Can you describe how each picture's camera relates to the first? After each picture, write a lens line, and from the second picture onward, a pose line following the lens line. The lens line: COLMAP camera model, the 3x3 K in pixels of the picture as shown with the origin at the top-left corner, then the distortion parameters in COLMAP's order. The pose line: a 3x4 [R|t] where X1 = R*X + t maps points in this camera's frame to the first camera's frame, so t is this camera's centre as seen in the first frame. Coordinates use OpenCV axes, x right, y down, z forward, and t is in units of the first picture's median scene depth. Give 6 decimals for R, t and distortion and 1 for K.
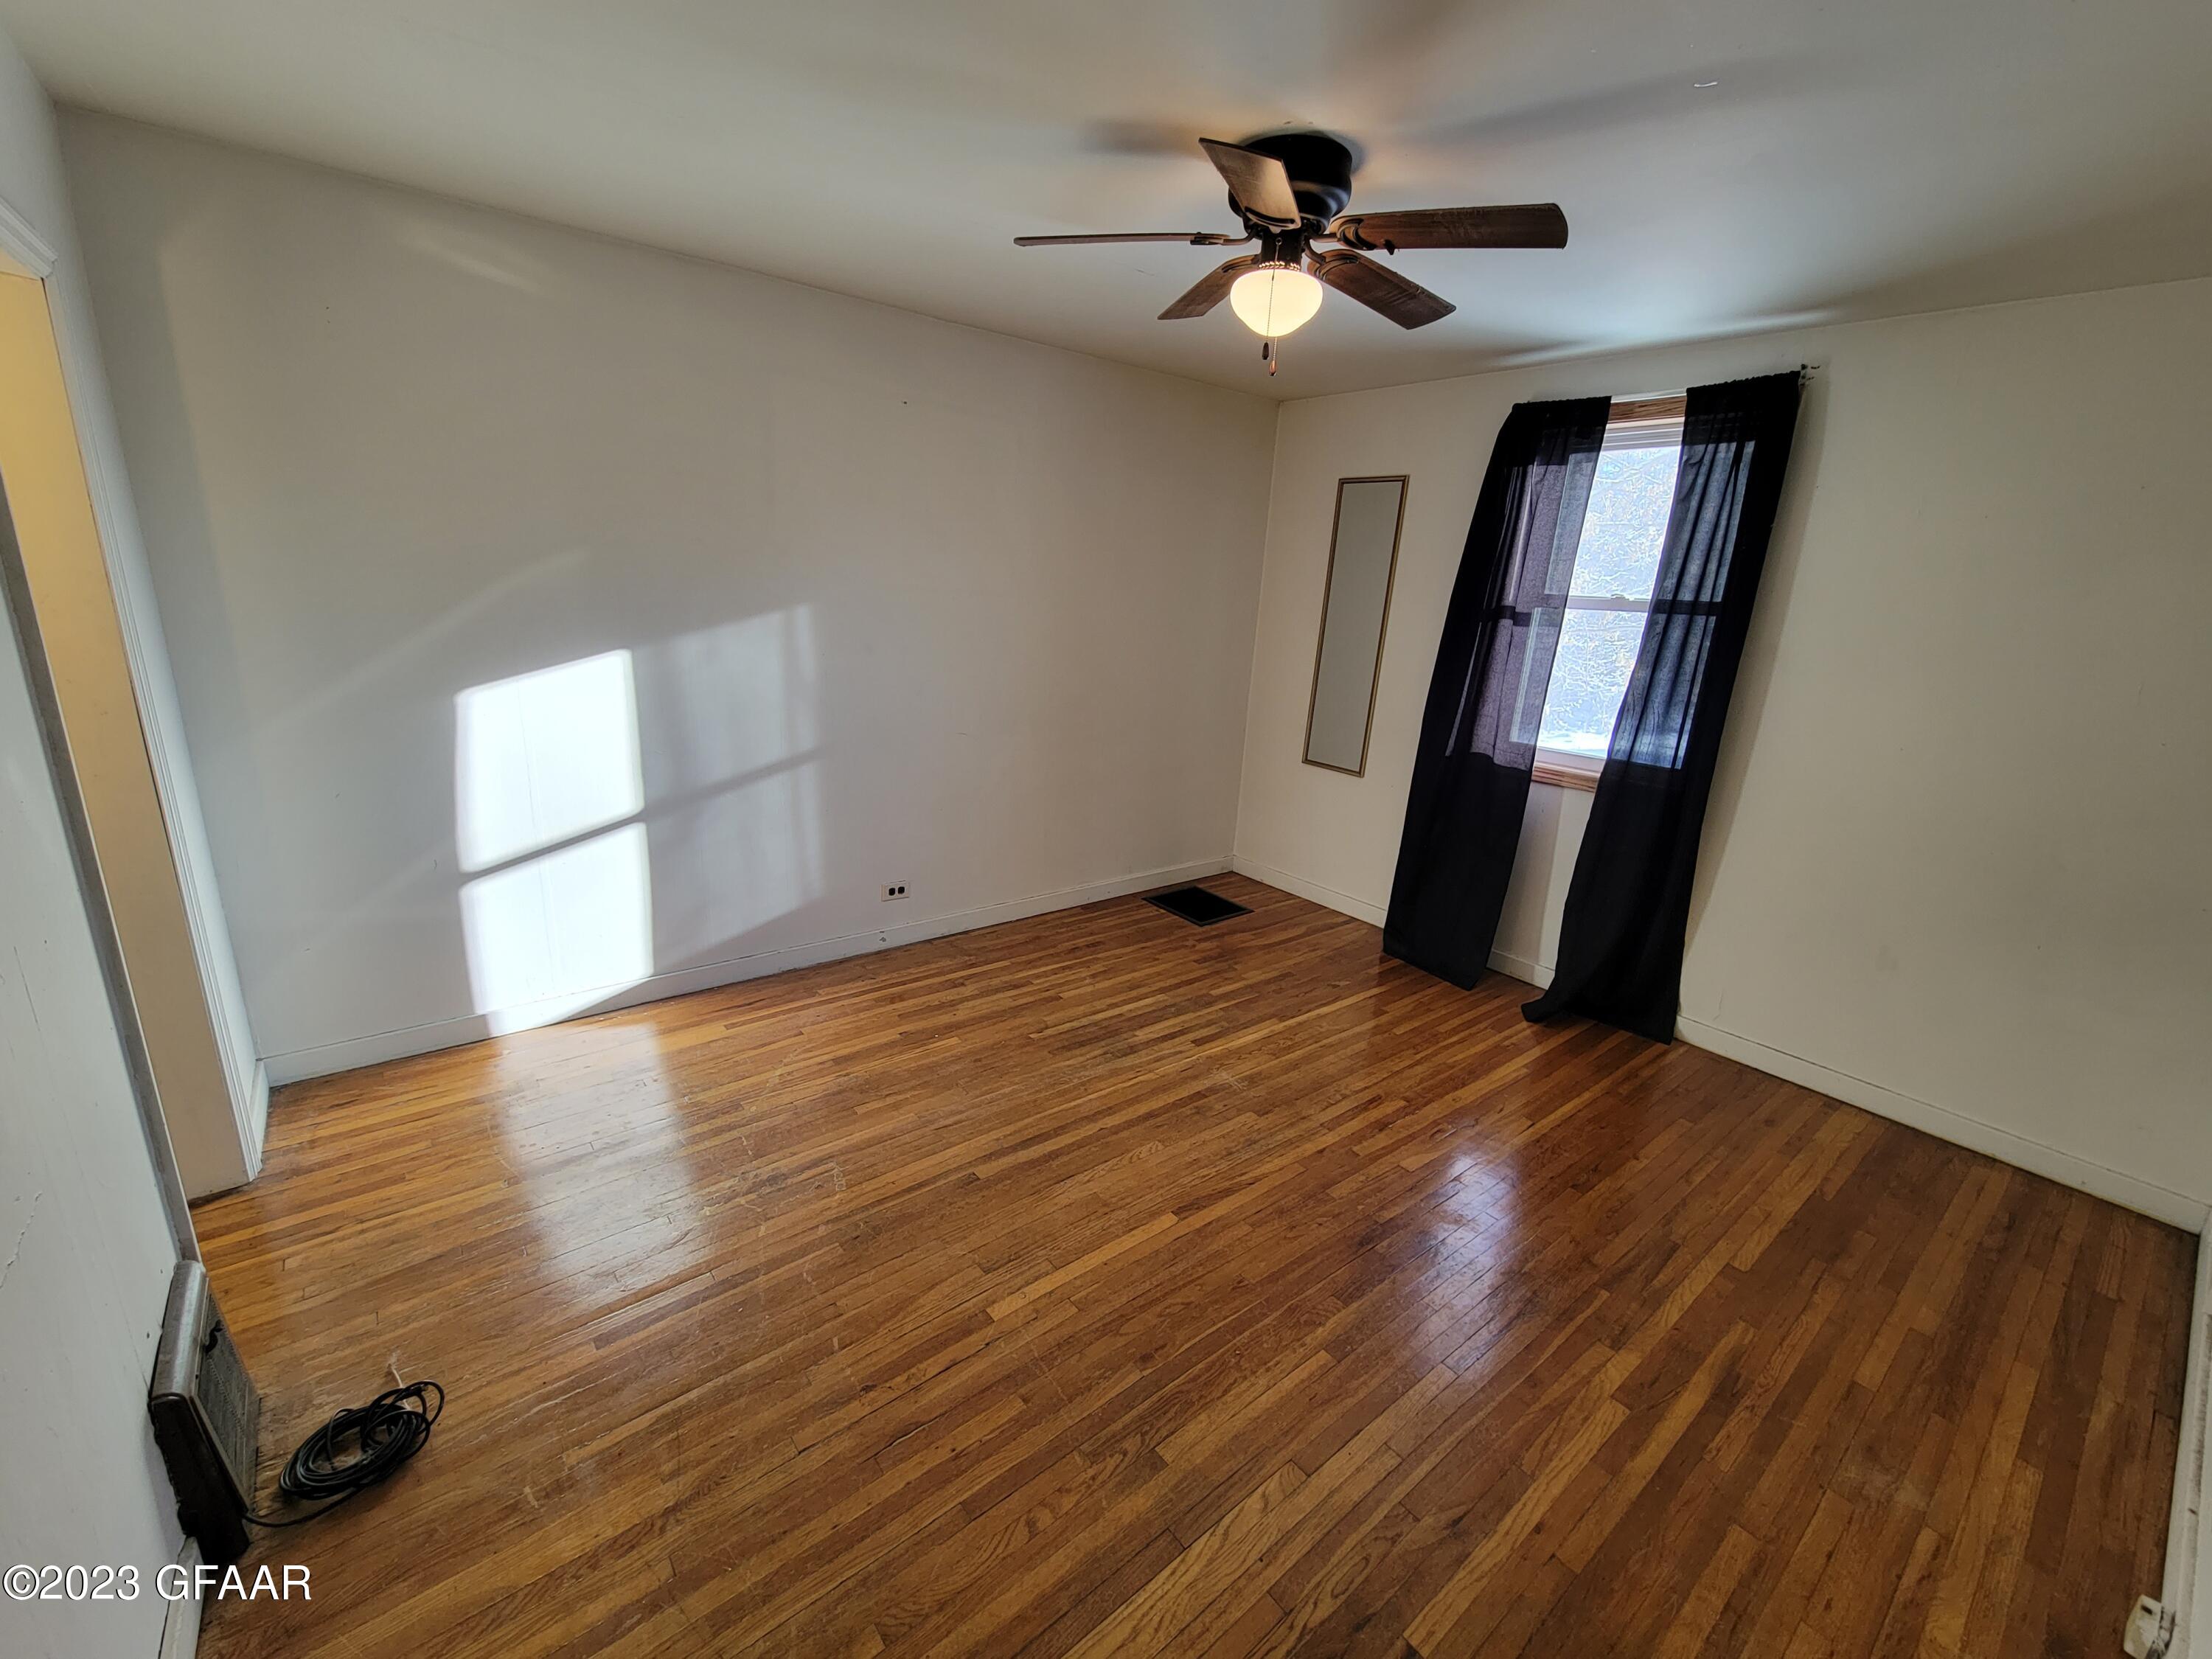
lens RADIAL K [[905.7, 0, 1102.7], [0, 905.7, 833.3], [0, 0, 1]] dist [0.002743, -0.000972]
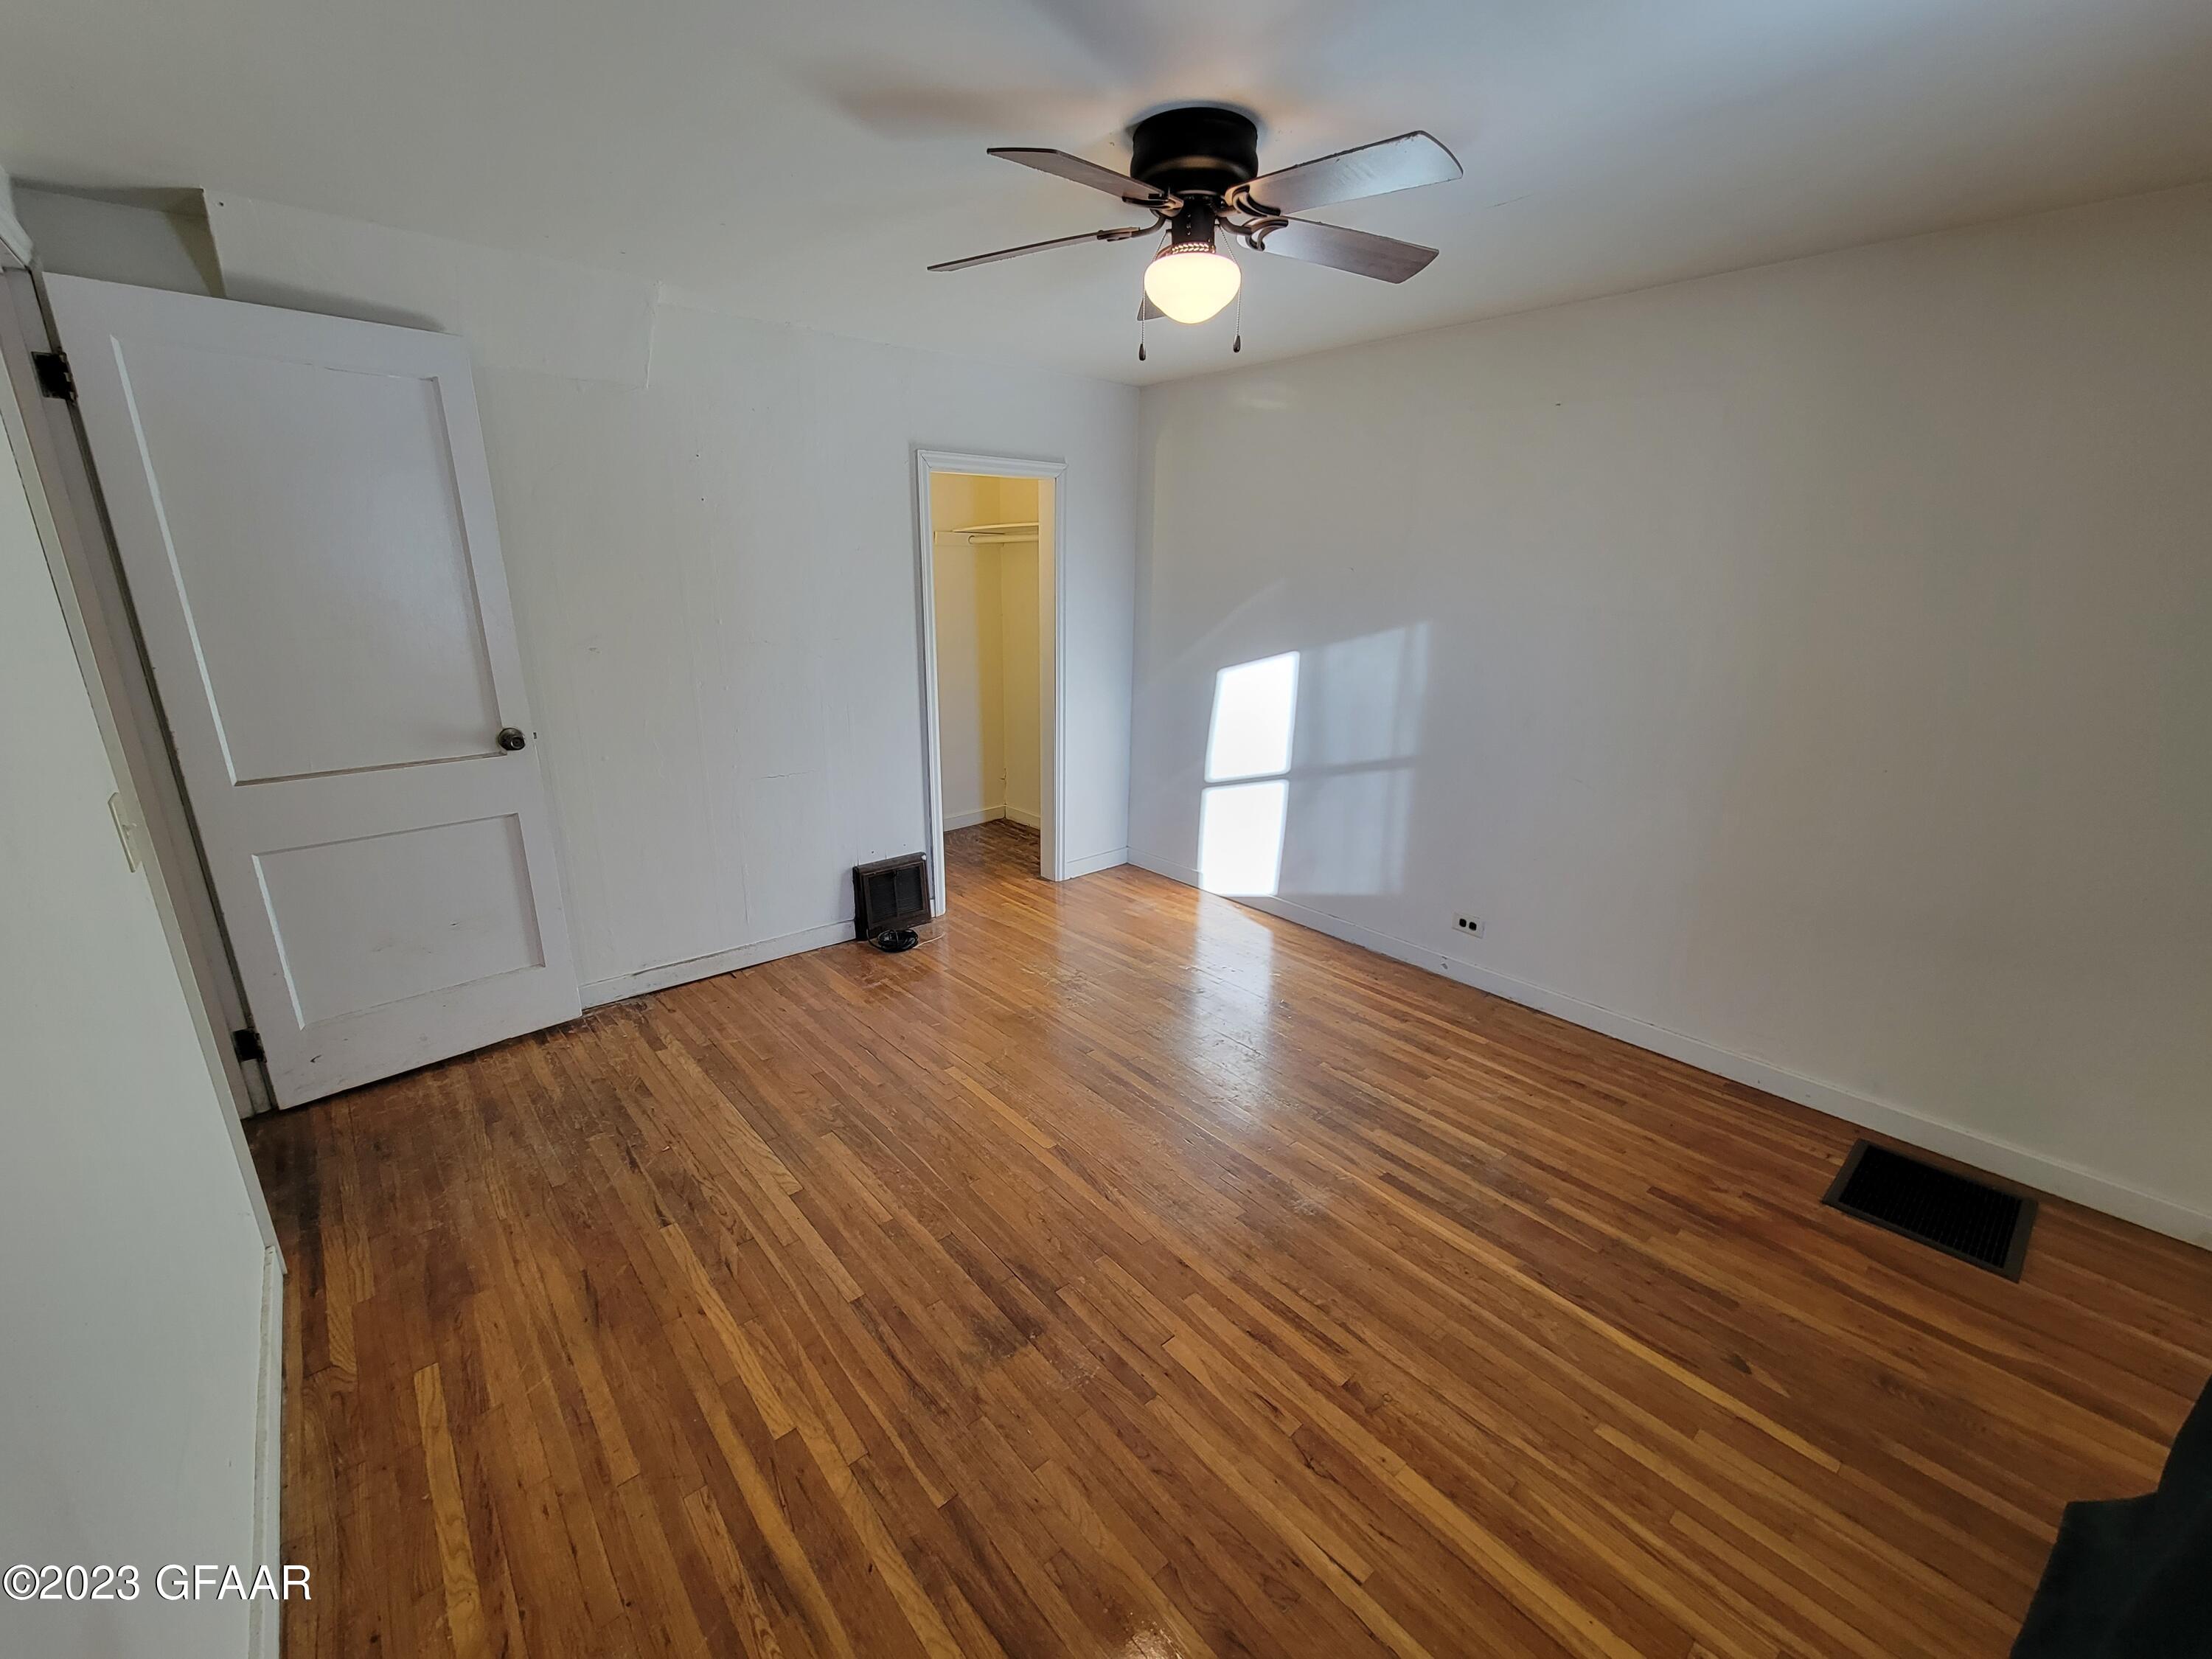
lens RADIAL K [[905.7, 0, 1104.5], [0, 905.7, 828.5], [0, 0, 1]] dist [0.002743, -0.000972]
pose [[0.042189, 0.224460, -0.973570, 0.818484], [-0.281126, 0.937735, 0.204016, -0.145953], [0.958743, 0.265088, 0.102663, 0.635686]]
